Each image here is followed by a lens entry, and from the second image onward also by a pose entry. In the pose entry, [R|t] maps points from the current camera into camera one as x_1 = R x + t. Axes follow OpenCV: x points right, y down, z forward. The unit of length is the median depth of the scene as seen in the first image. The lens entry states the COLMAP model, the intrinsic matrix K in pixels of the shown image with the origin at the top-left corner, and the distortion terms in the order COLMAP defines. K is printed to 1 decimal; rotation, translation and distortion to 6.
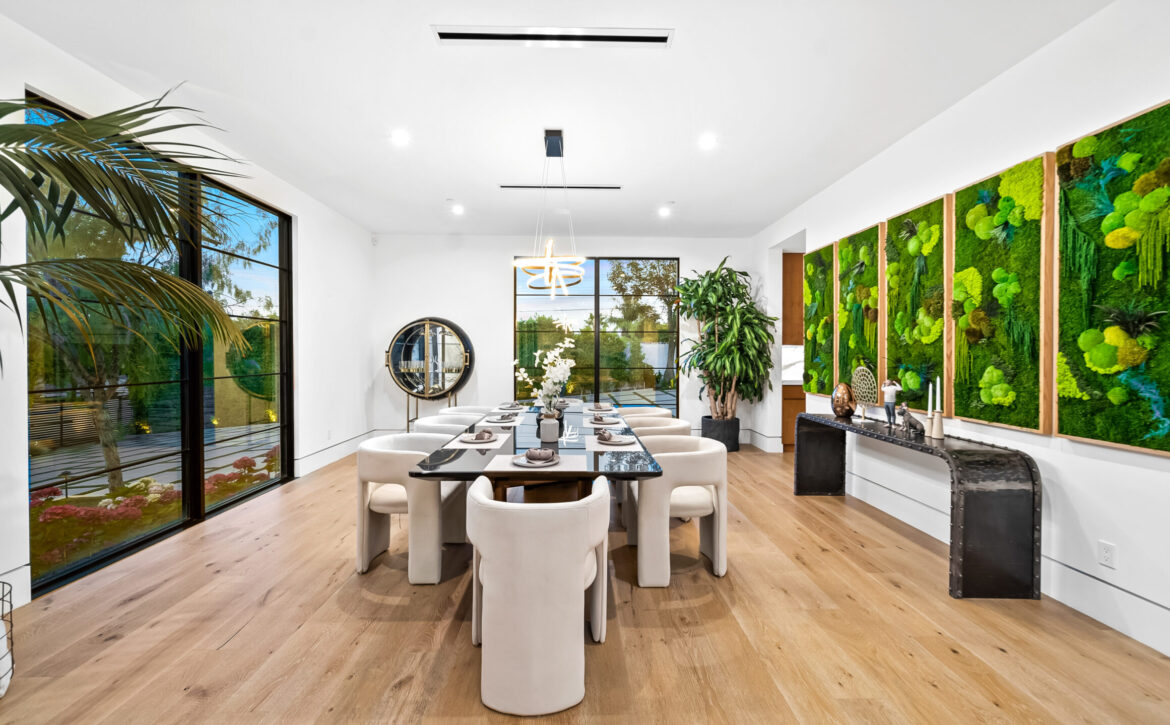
lens RADIAL K [[461.9, 0, 579.3], [0, 461.9, 361.6], [0, 0, 1]] dist [-0.001077, 0.000039]
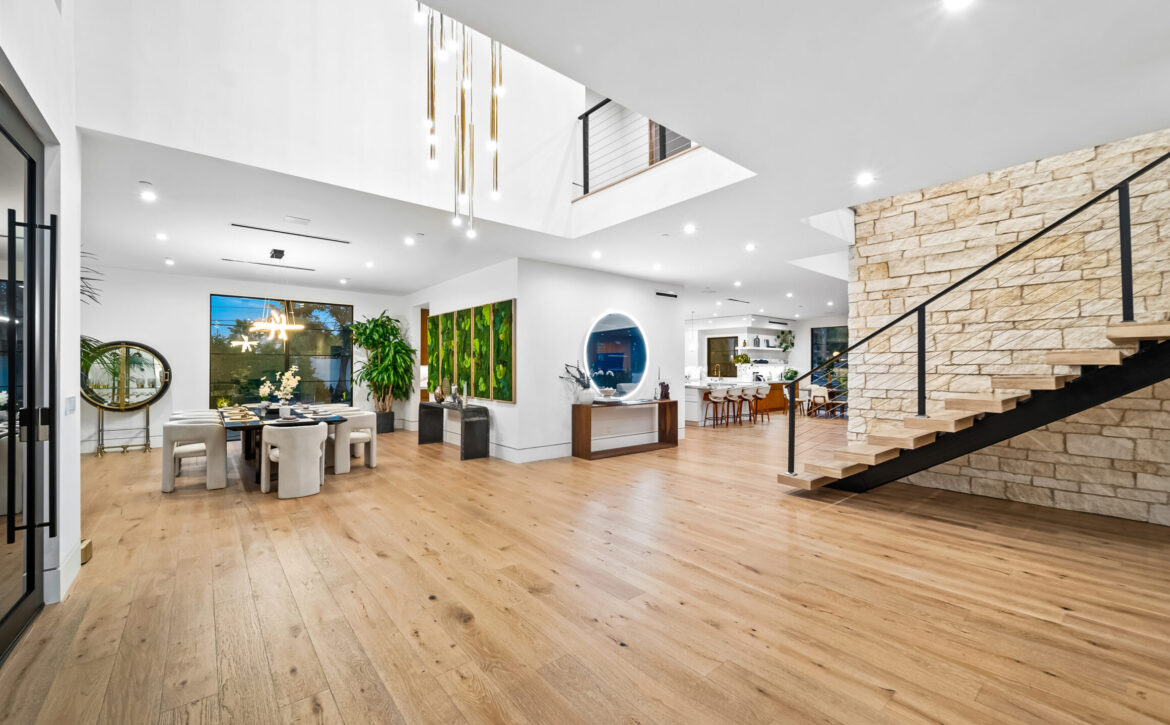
lens RADIAL K [[461.9, 0, 579.3], [0, 461.9, 361.6], [0, 0, 1]] dist [-0.001077, 0.000039]
pose [[0.782515, 0.006607, 0.622597, -0.205016], [0.010795, 0.999649, -0.024176, -0.004758], [-0.622539, 0.025639, 0.782169, -0.908196]]
